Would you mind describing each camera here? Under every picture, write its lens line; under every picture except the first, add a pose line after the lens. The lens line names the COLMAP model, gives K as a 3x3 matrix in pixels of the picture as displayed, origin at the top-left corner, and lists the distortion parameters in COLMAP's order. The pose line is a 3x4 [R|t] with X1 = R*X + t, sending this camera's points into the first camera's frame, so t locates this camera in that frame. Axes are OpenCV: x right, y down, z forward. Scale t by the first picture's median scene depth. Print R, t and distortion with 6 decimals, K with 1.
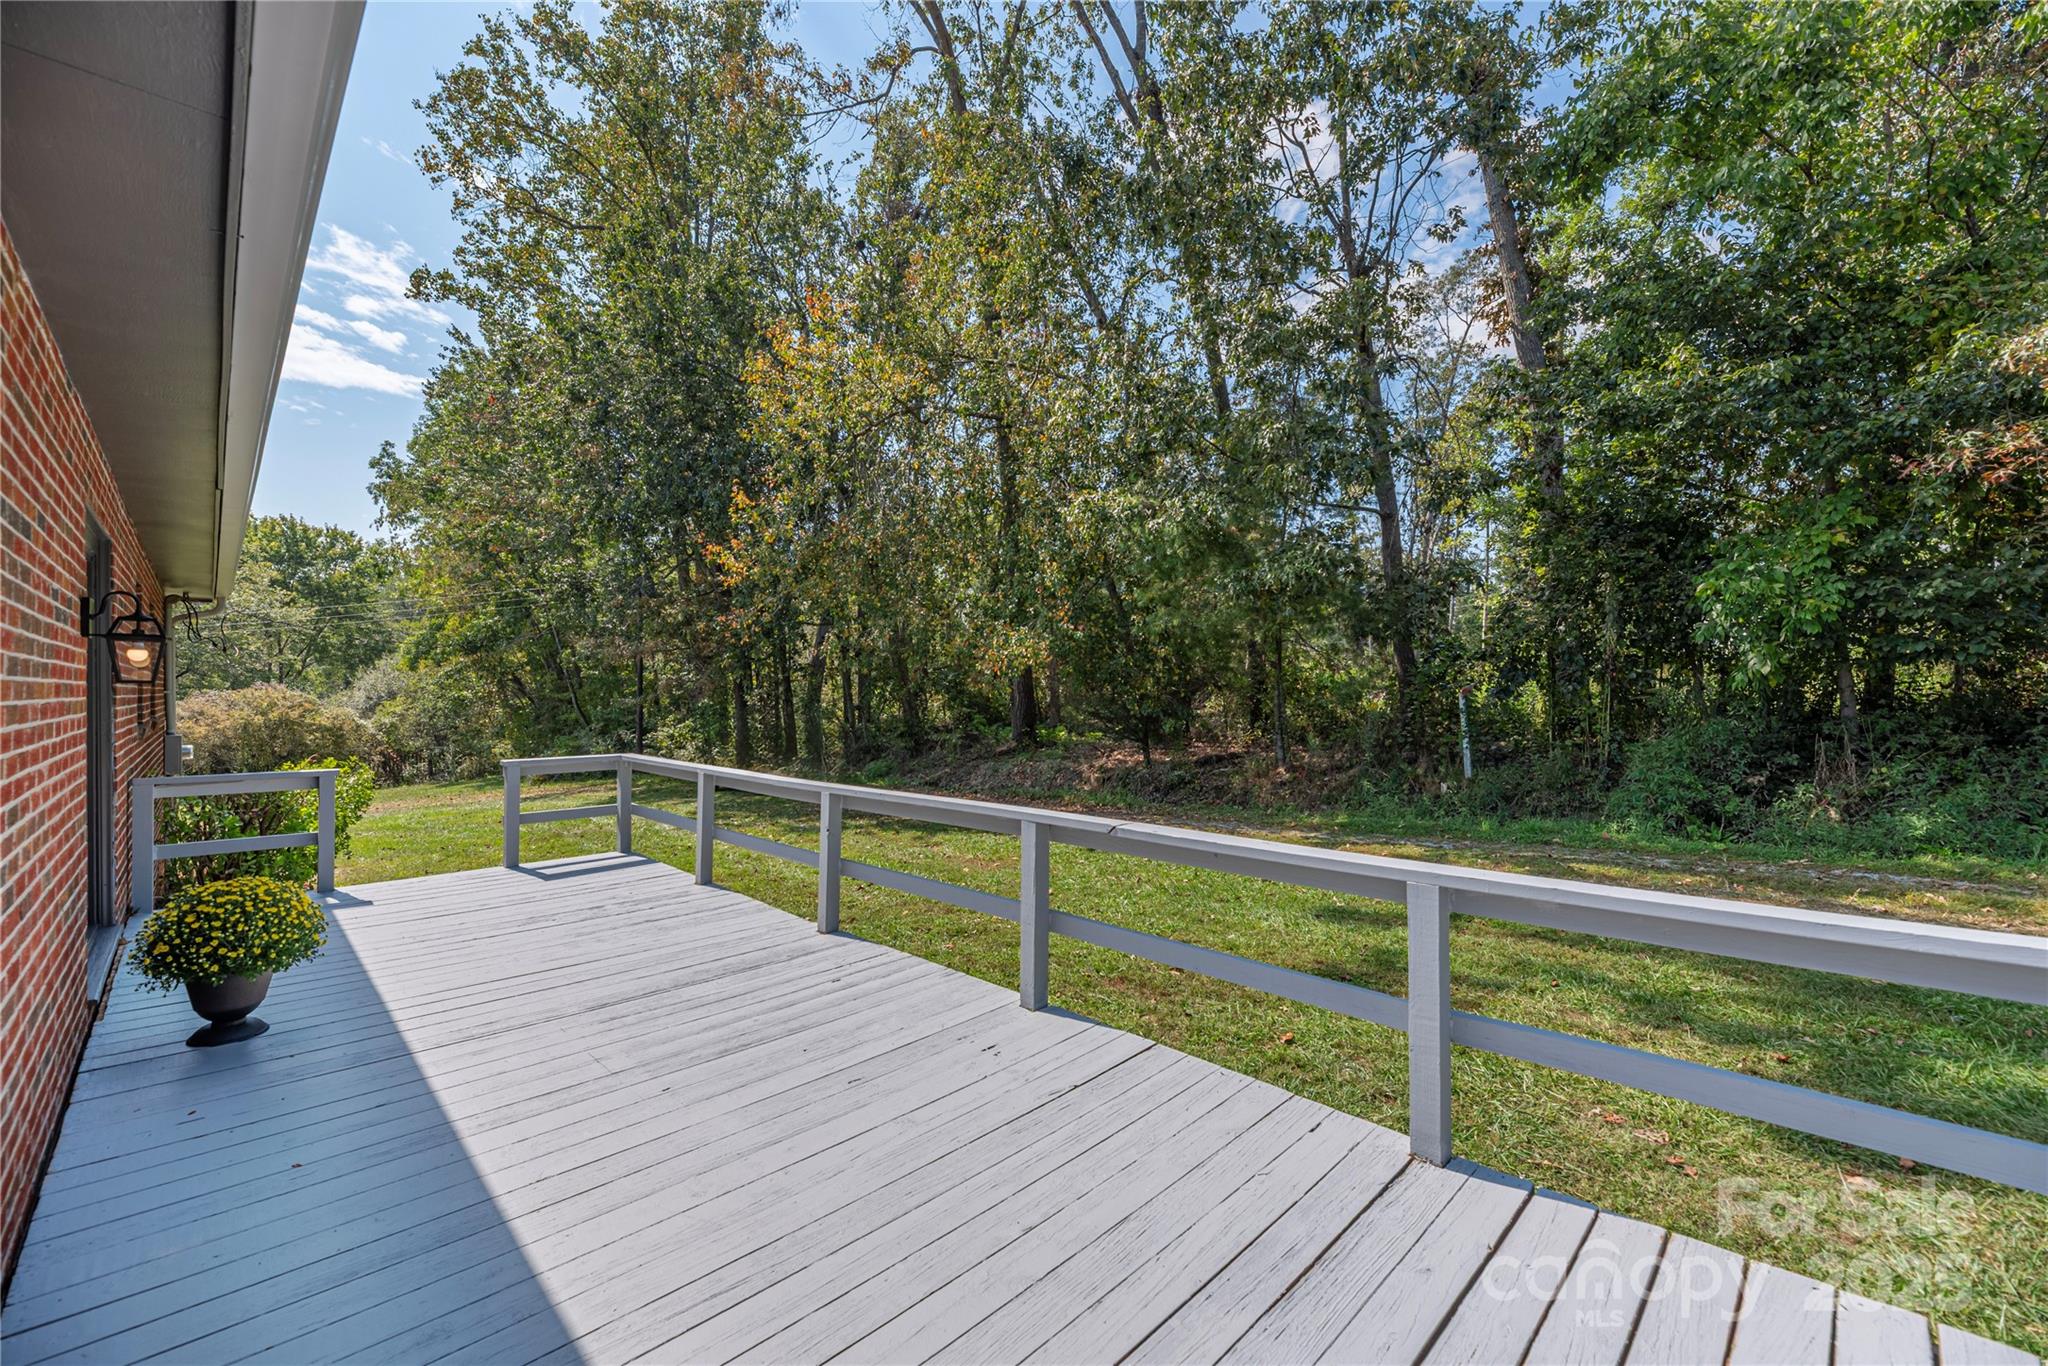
lens RADIAL K [[839.3, 0, 1026.2], [0, 839.3, 700.2], [0, 0, 1]] dist [-0.003394, 0.001415]
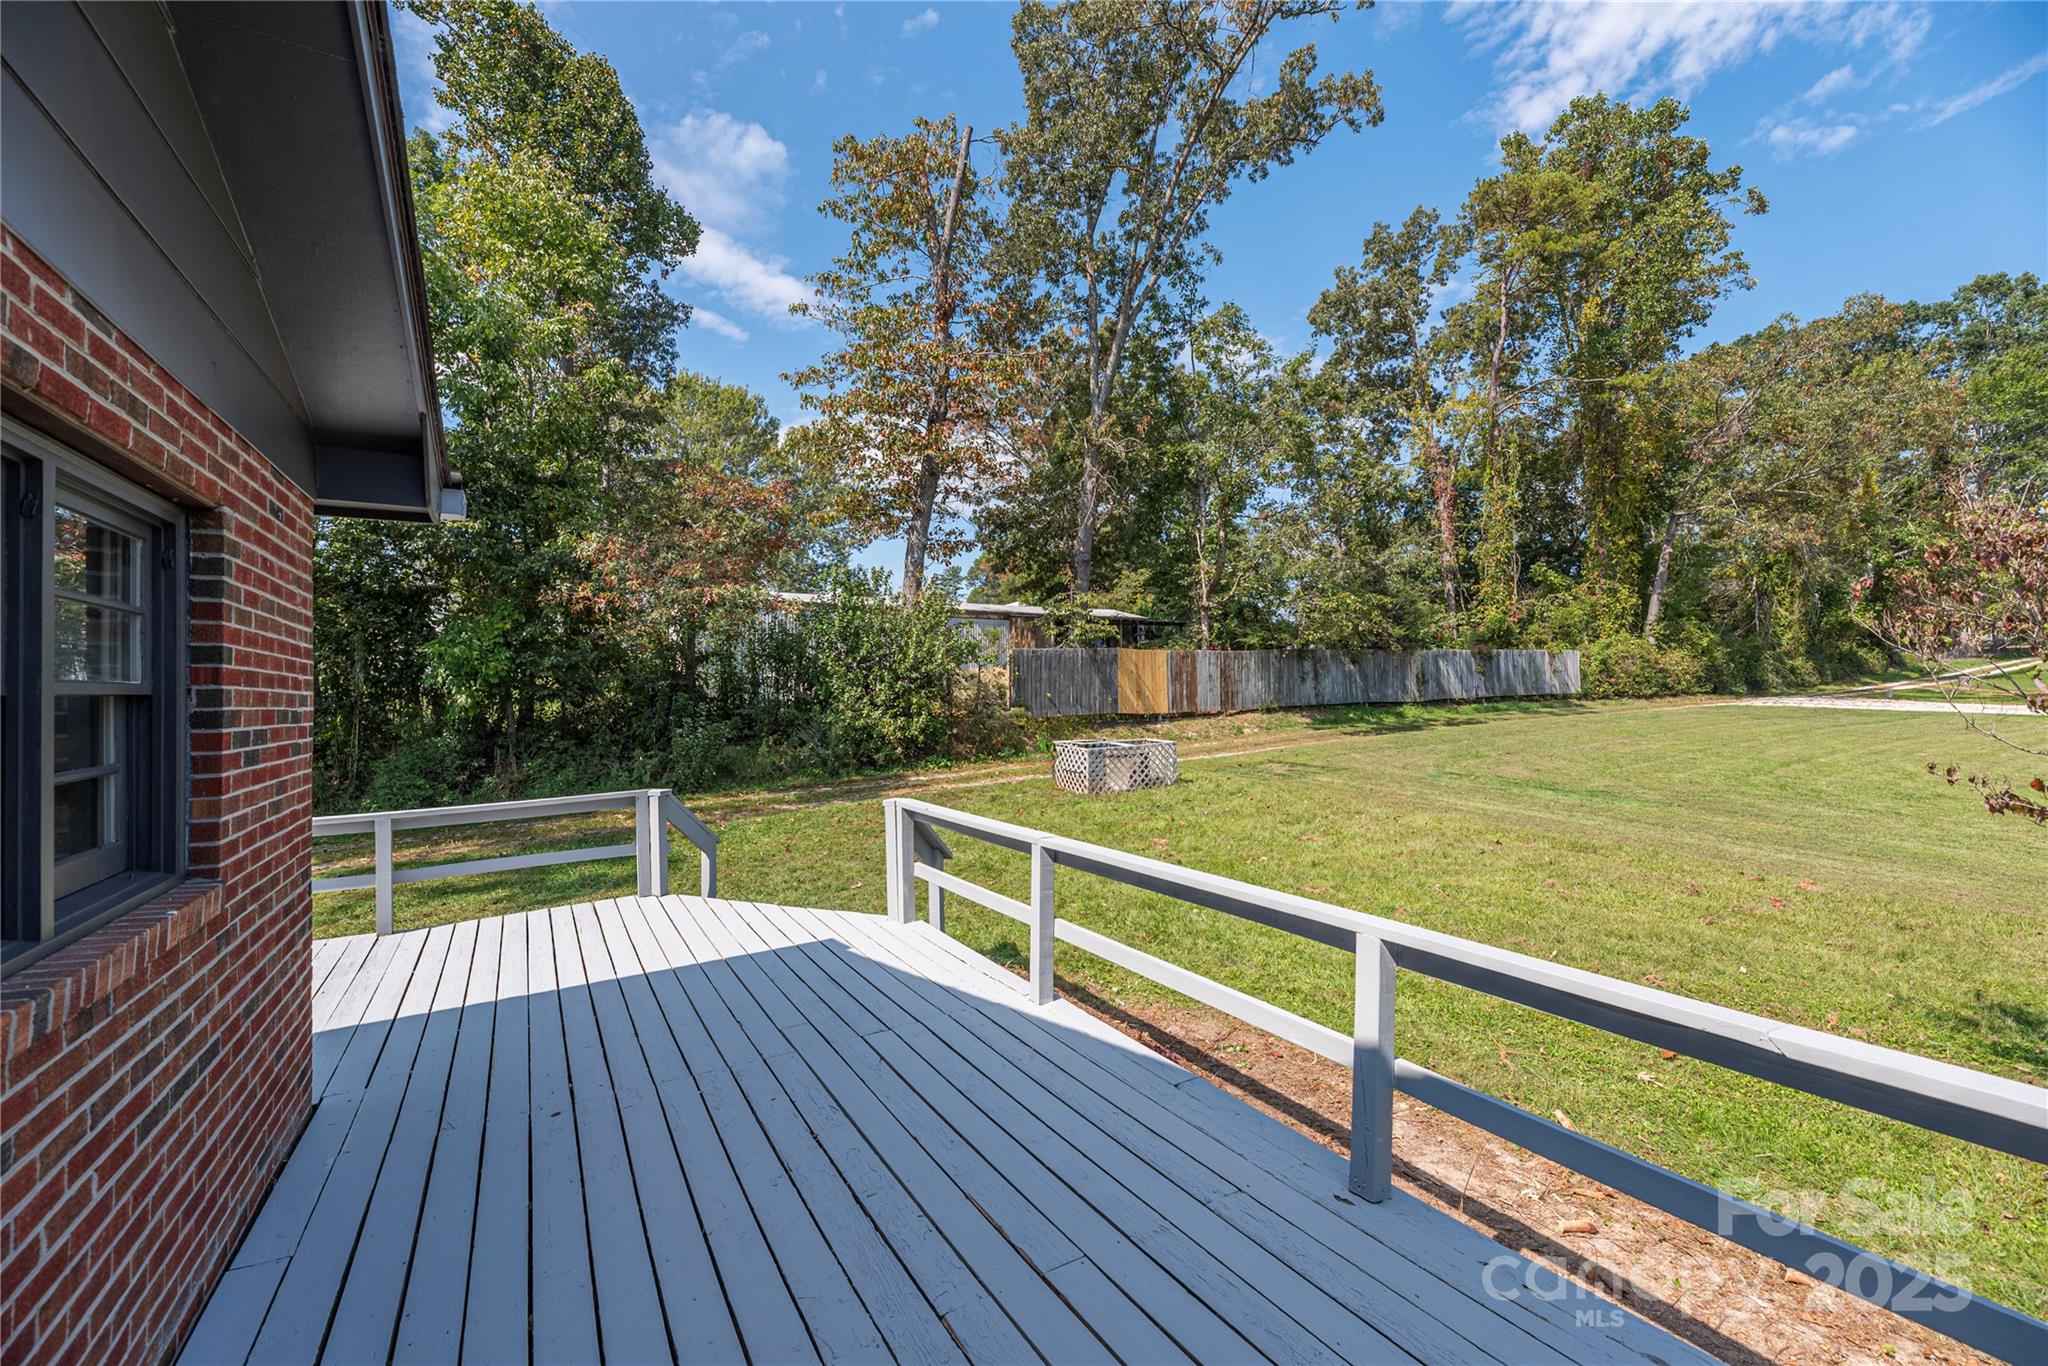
lens RADIAL K [[839.3, 0, 1026.3], [0, 839.3, 652.6], [0, 0, 1]] dist [-0.003394, 0.001415]
pose [[0.231363, 0.044292, 0.971859, -0.389199], [0.026995, 0.998286, -0.051922, -0.025759], [-0.972493, 0.038248, 0.229771, -0.365694]]
